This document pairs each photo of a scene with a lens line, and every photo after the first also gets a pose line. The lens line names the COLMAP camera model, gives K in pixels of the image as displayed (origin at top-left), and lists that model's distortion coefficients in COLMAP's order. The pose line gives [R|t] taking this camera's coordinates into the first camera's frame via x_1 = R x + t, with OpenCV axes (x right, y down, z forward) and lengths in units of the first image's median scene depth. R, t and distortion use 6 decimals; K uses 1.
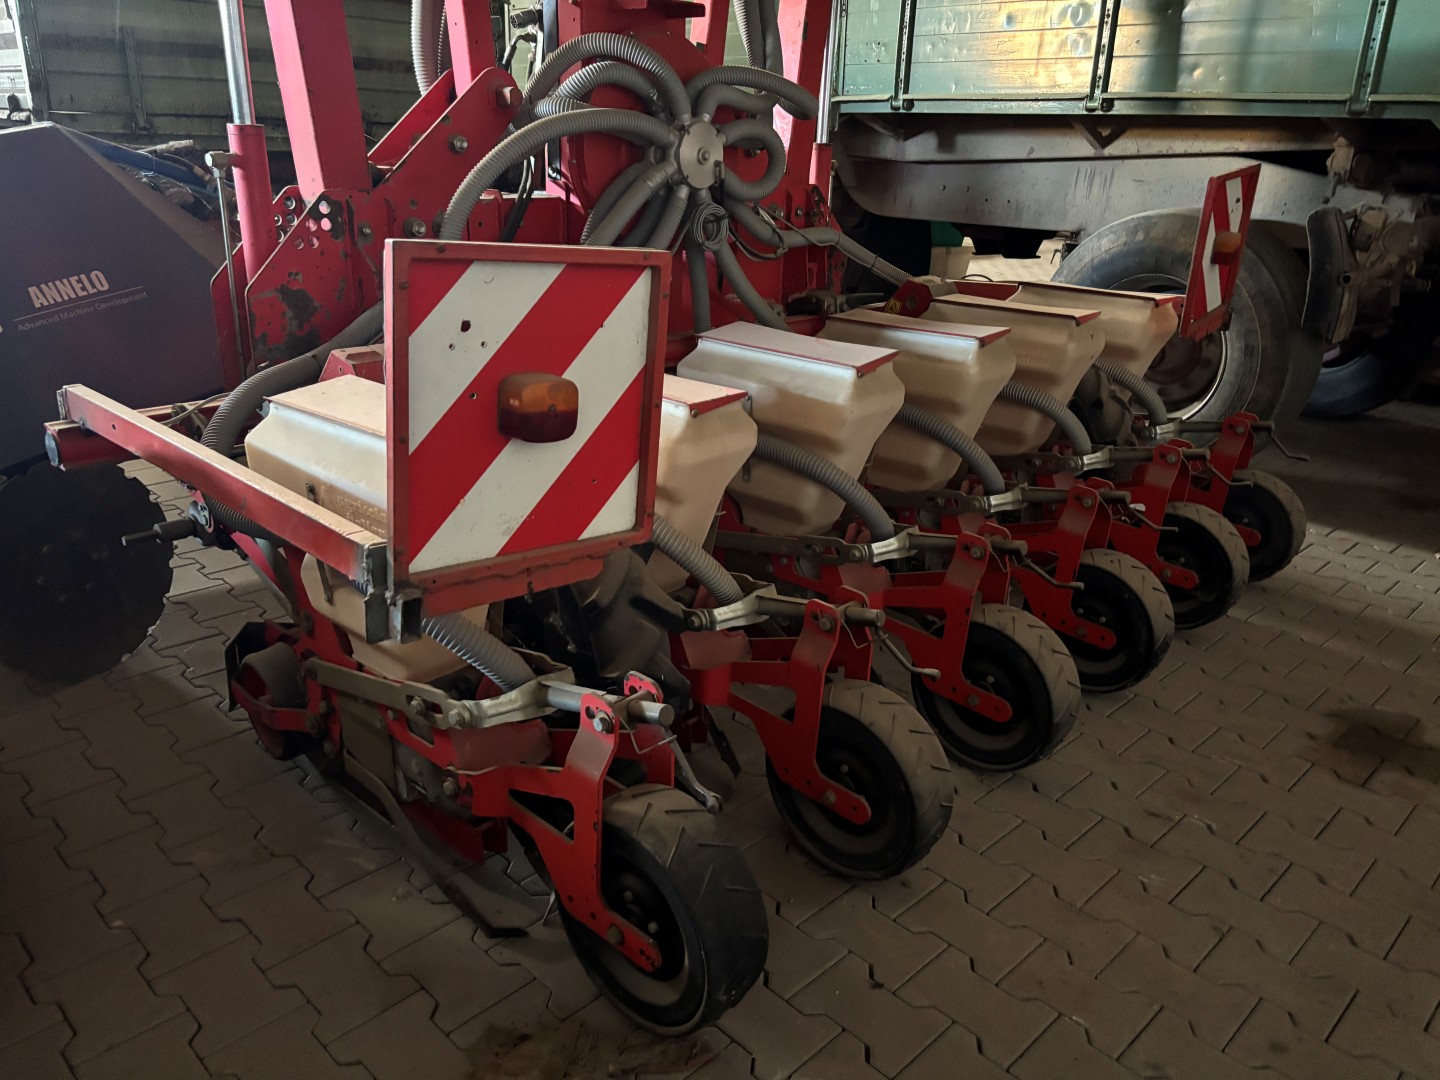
lens RADIAL K [[1102.4, 0, 721.3], [0, 1102.4, 543.1], [0, 0, 1]] dist [0.010547, 0.004014]
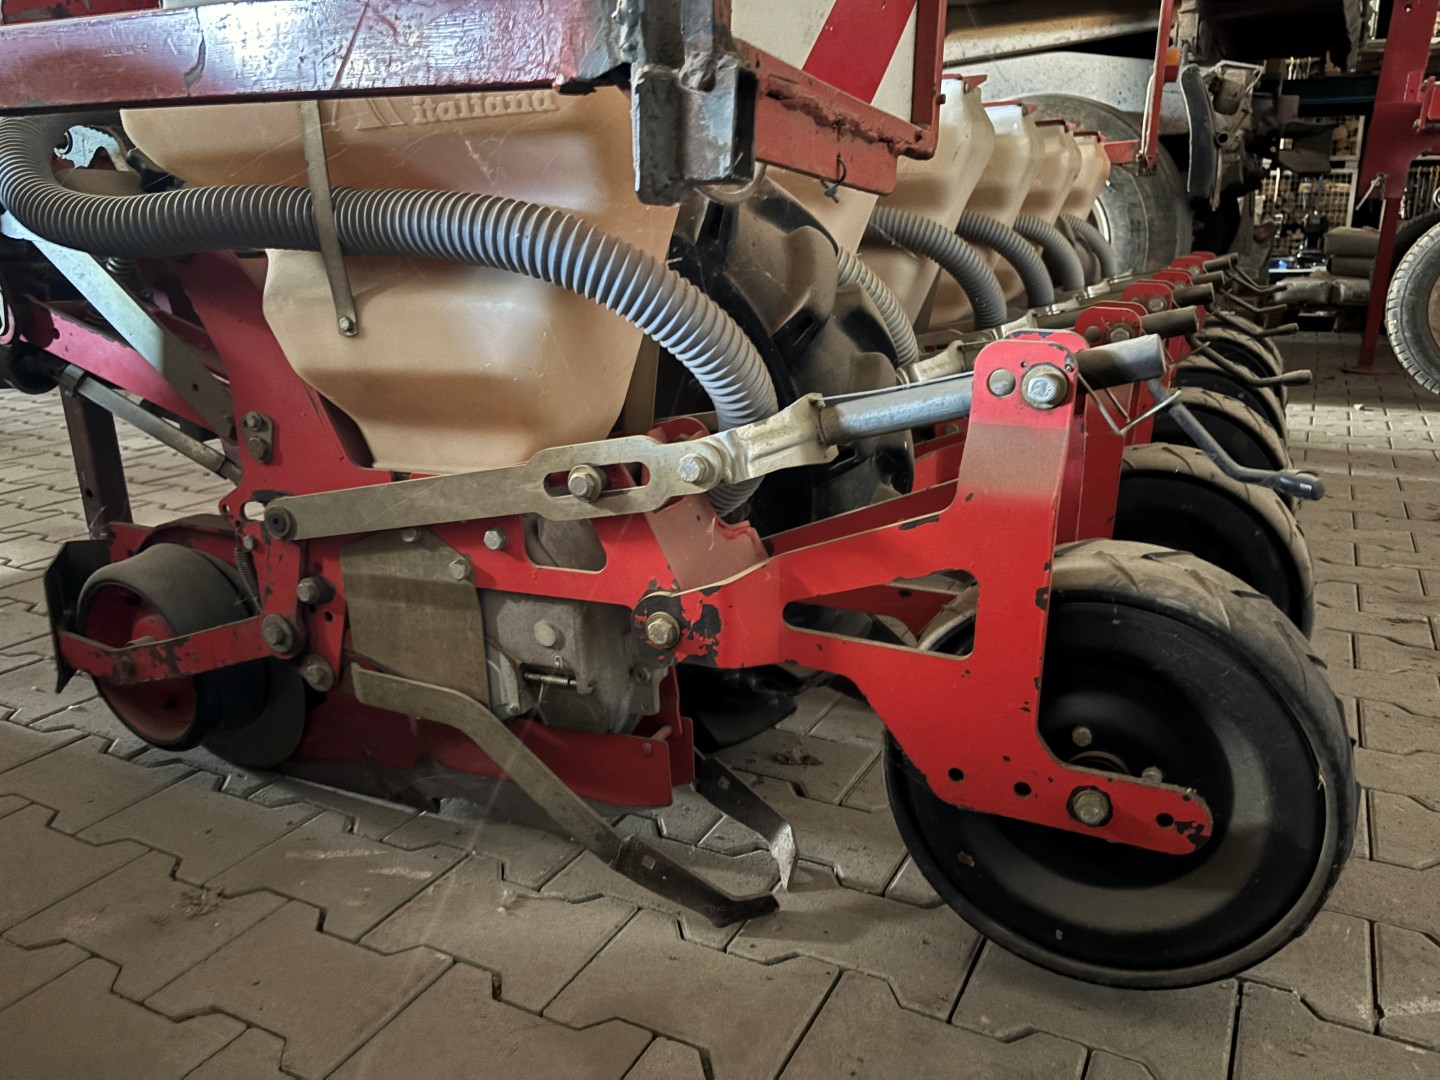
lens RADIAL K [[1102.4, 0, 717.7], [0, 1102.4, 535.8], [0, 0, 1]] dist [0.010547, 0.004014]
pose [[0.953057, -0.128968, 0.273953, -0.313574], [0.151969, 0.986287, -0.064375, 0.188161], [-0.261894, 0.102985, 0.959586, 0.424132]]
